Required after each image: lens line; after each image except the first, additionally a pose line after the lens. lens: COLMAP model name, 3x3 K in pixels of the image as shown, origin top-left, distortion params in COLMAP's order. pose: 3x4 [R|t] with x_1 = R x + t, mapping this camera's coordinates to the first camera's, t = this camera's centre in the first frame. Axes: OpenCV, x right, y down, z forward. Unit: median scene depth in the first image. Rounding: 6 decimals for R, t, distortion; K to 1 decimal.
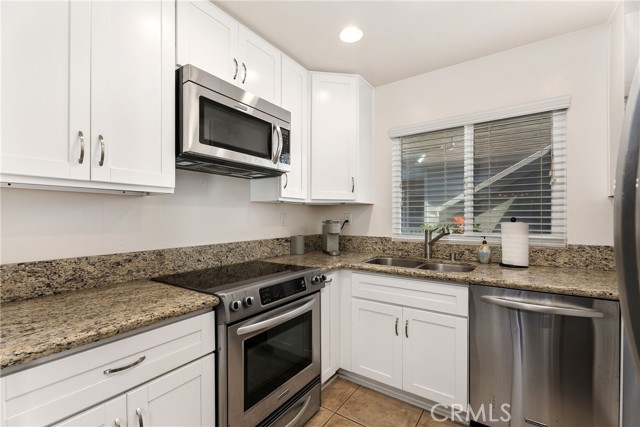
lens RADIAL K [[287.2, 0, 318.7], [0, 287.2, 216.1], [0, 0, 1]] dist [0.000867, -0.000020]
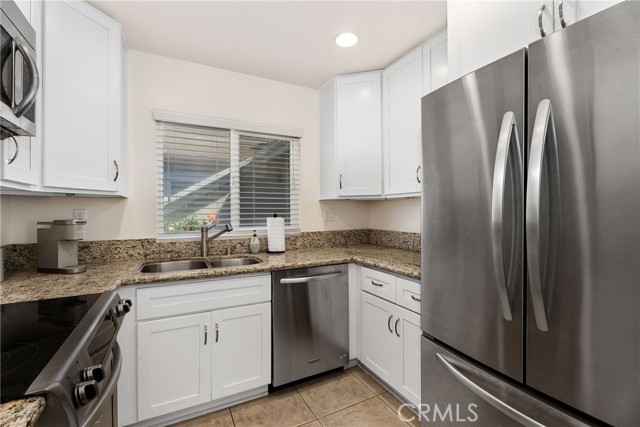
lens RADIAL K [[280.5, 0, 318.4], [0, 280.5, 211.9], [0, 0, 1]] dist [-0.001067, -0.000112]
pose [[0.475606, -0.002245, 0.879656, -0.309577], [0.002276, 0.999997, 0.001322, -0.004680], [-0.879656, 0.001373, 0.475609, 0.241820]]
